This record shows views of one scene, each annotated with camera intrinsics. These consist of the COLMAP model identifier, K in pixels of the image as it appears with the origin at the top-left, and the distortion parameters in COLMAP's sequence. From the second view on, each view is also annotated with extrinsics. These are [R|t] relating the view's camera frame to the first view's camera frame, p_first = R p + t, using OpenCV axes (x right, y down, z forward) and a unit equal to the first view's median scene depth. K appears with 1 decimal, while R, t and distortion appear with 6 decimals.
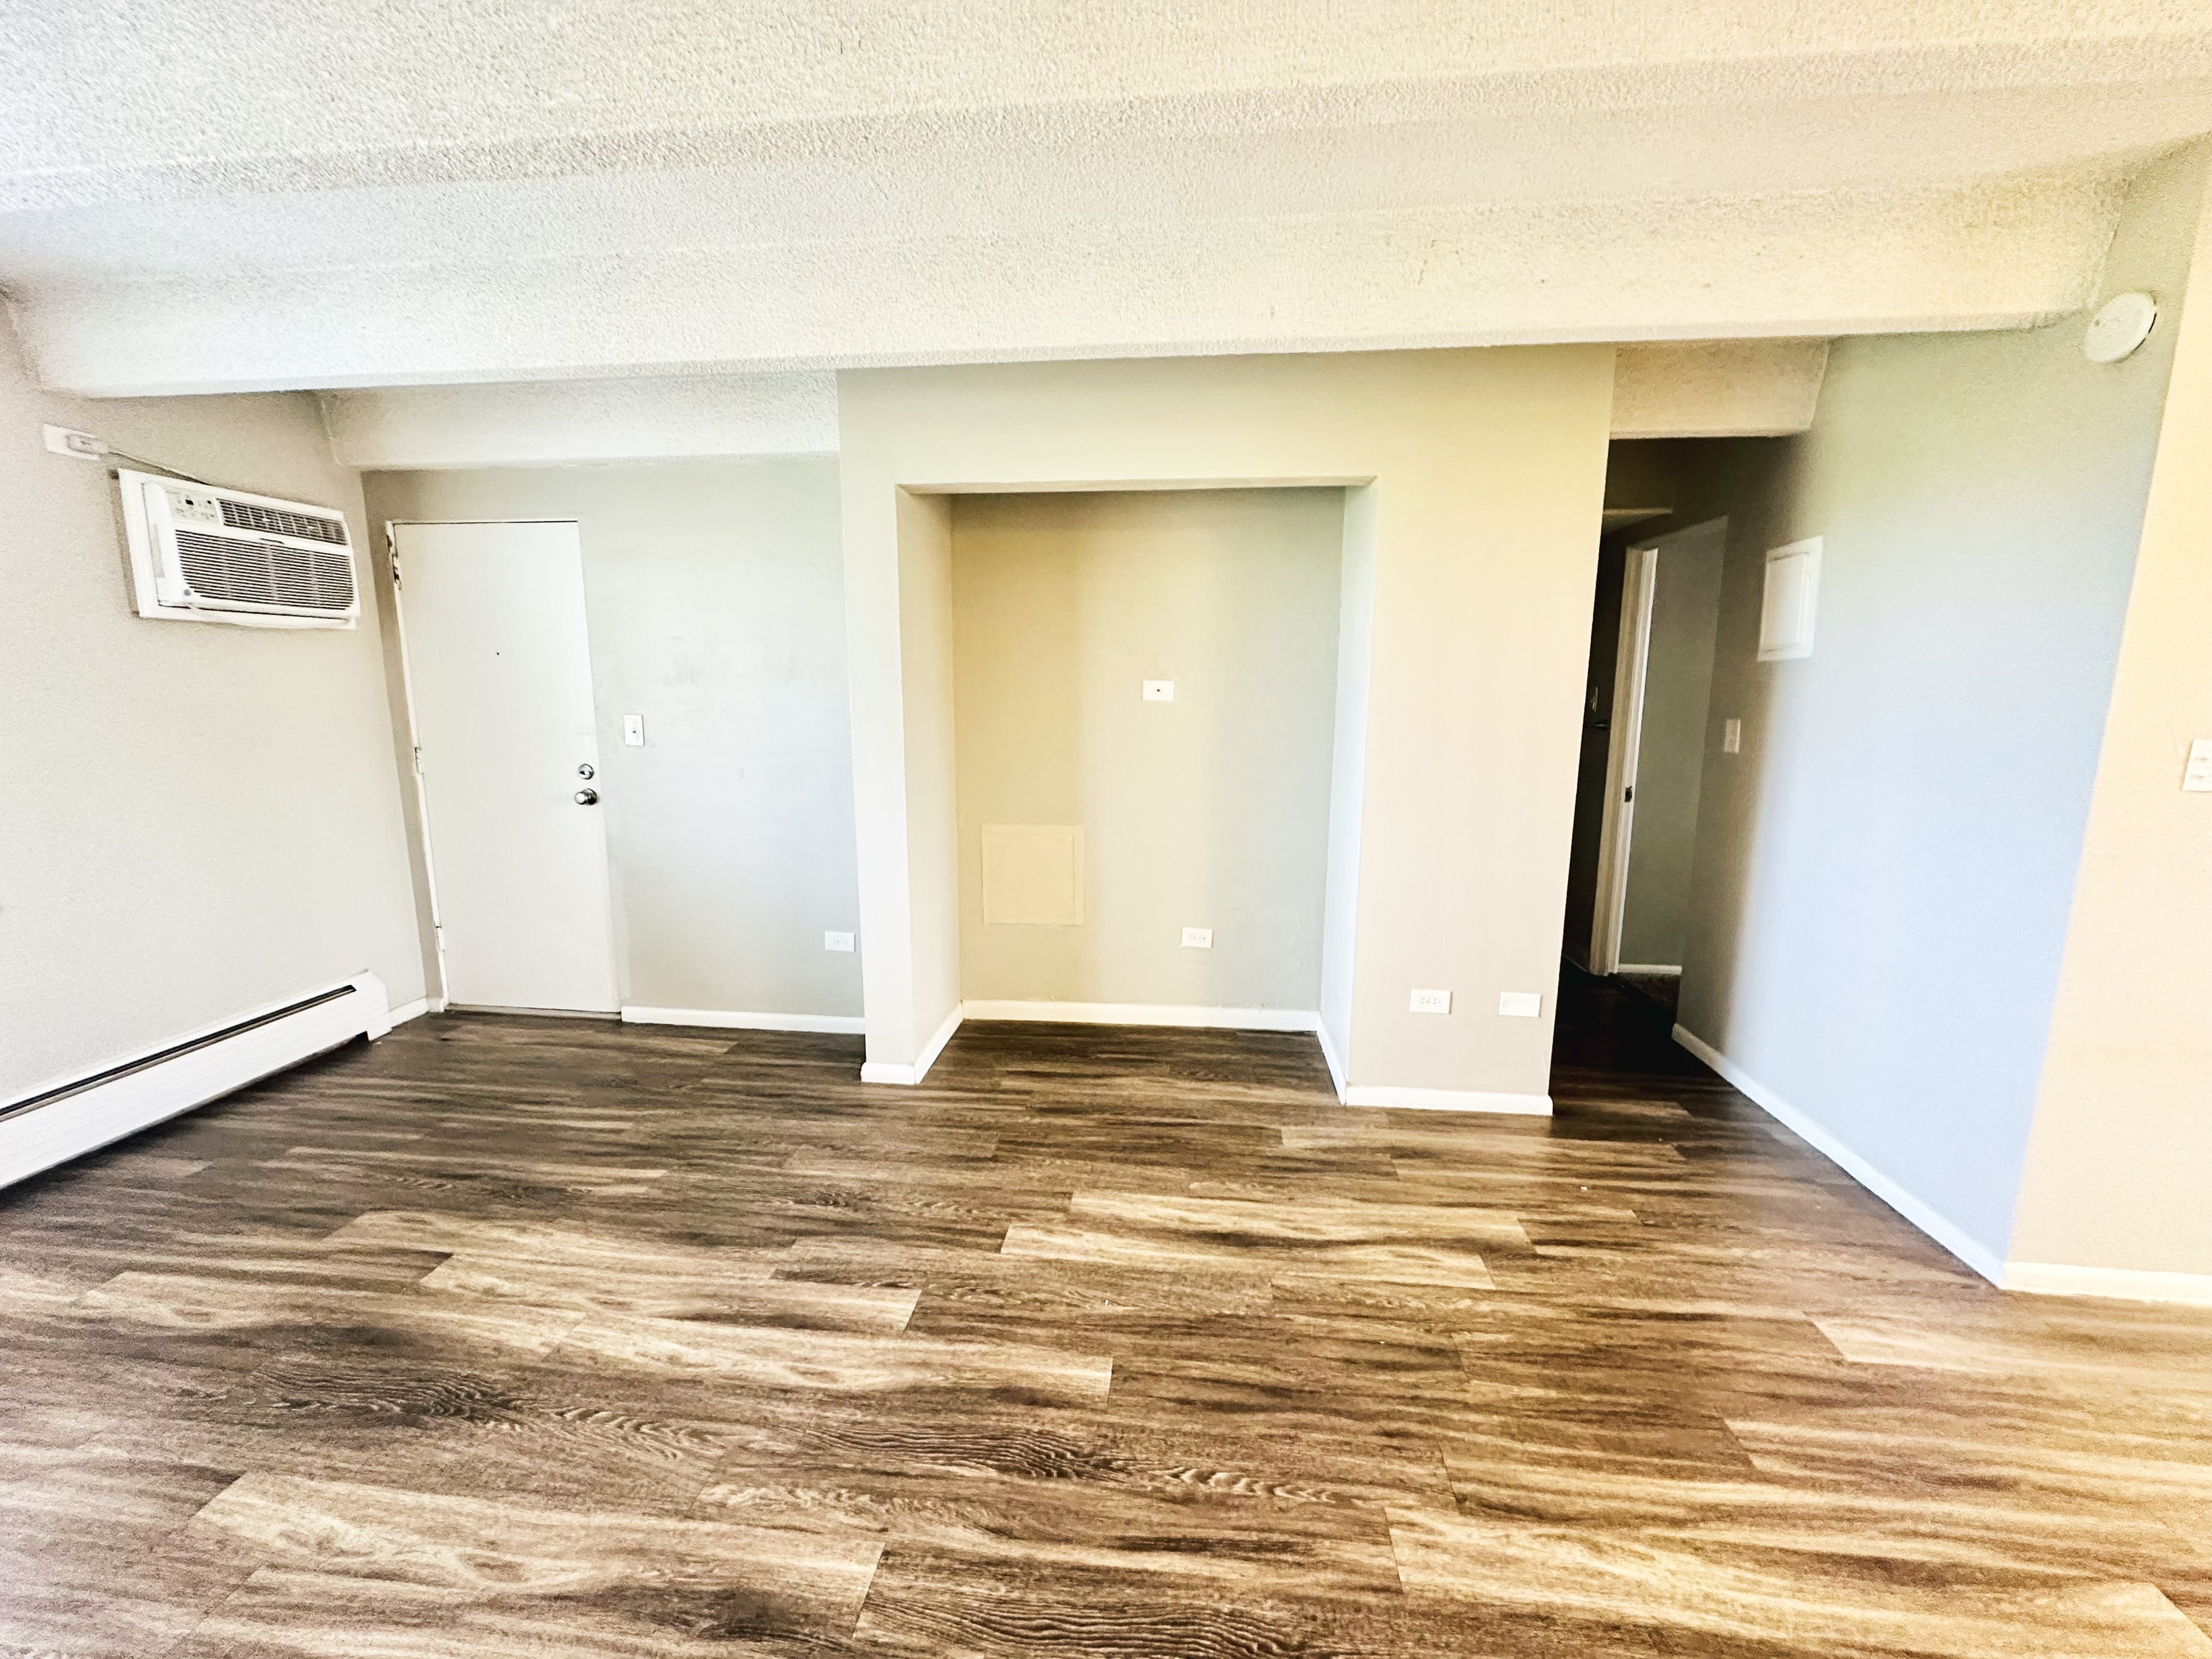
lens RADIAL K [[881.6, 0, 1111.6], [0, 881.6, 833.0], [0, 0, 1]] dist [-0.003602, 0.001145]
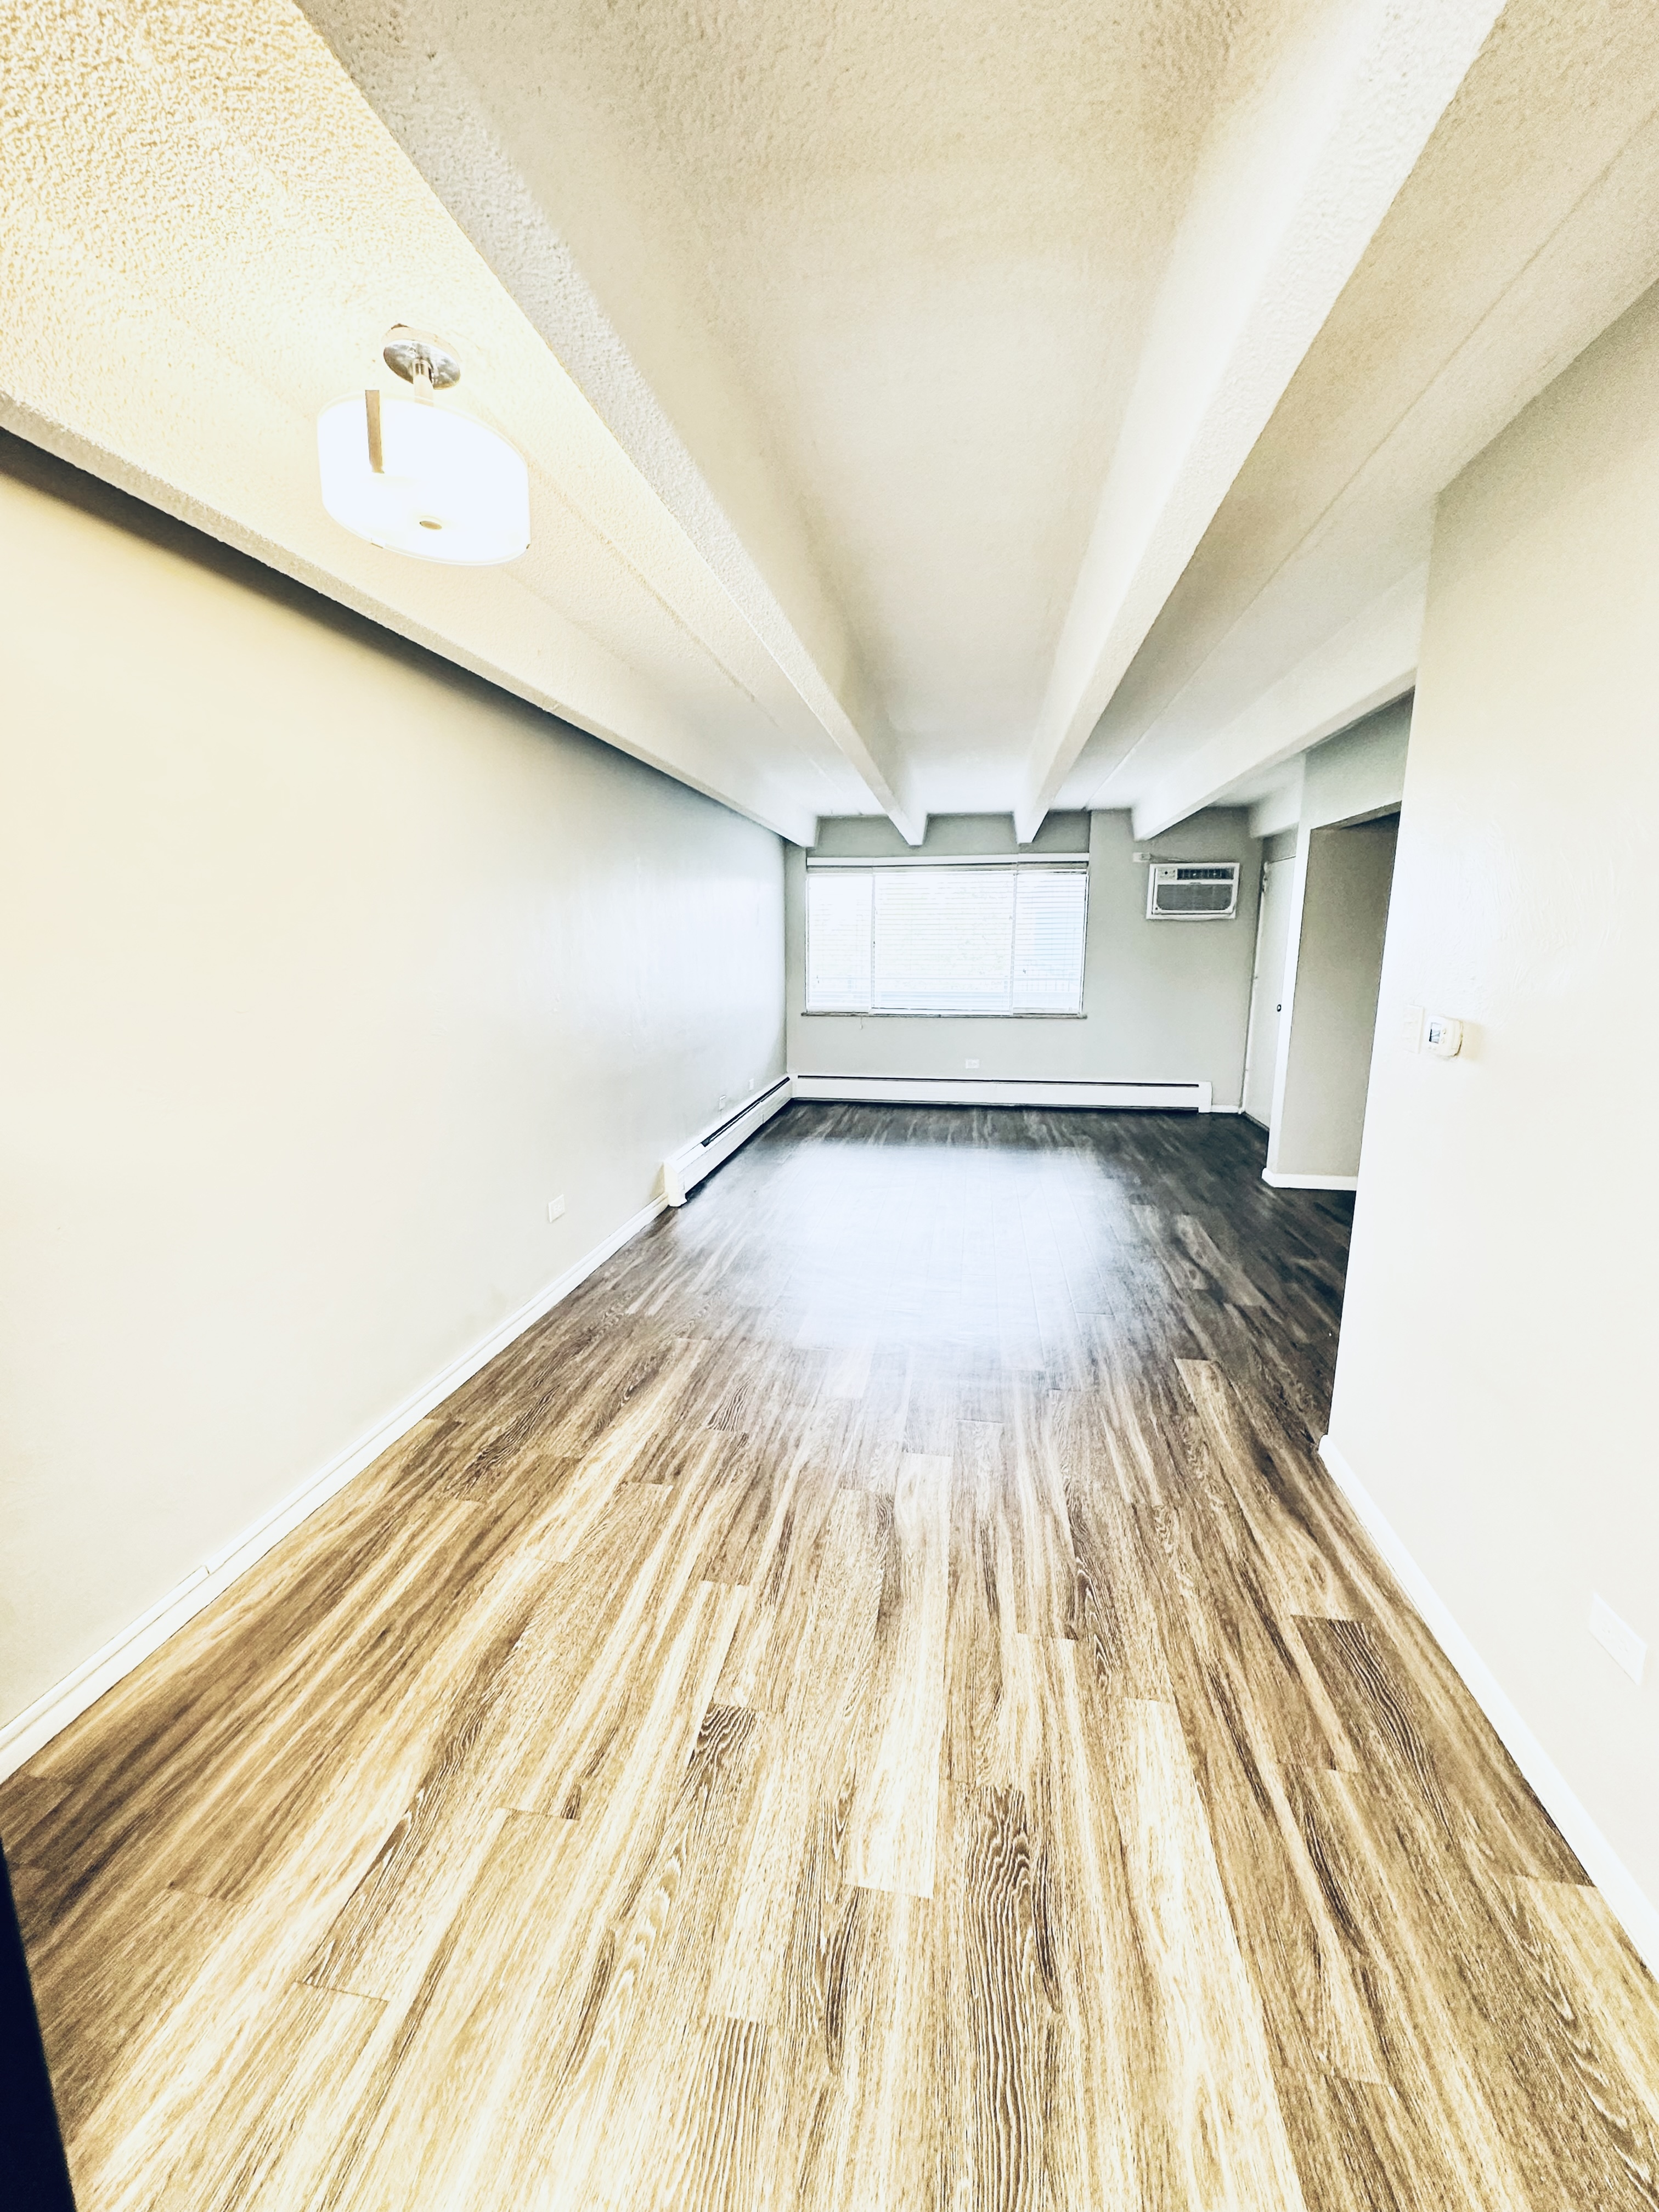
lens RADIAL K [[881.6, 0, 823.1], [0, 881.6, 1101.7], [0, 0, 1]] dist [-0.003602, 0.001145]
pose [[-0.064517, 0.173554, -0.982709, 1.749603], [-0.160019, 0.970218, 0.181854, -0.043069], [0.985003, 0.168985, -0.034824, 0.243826]]
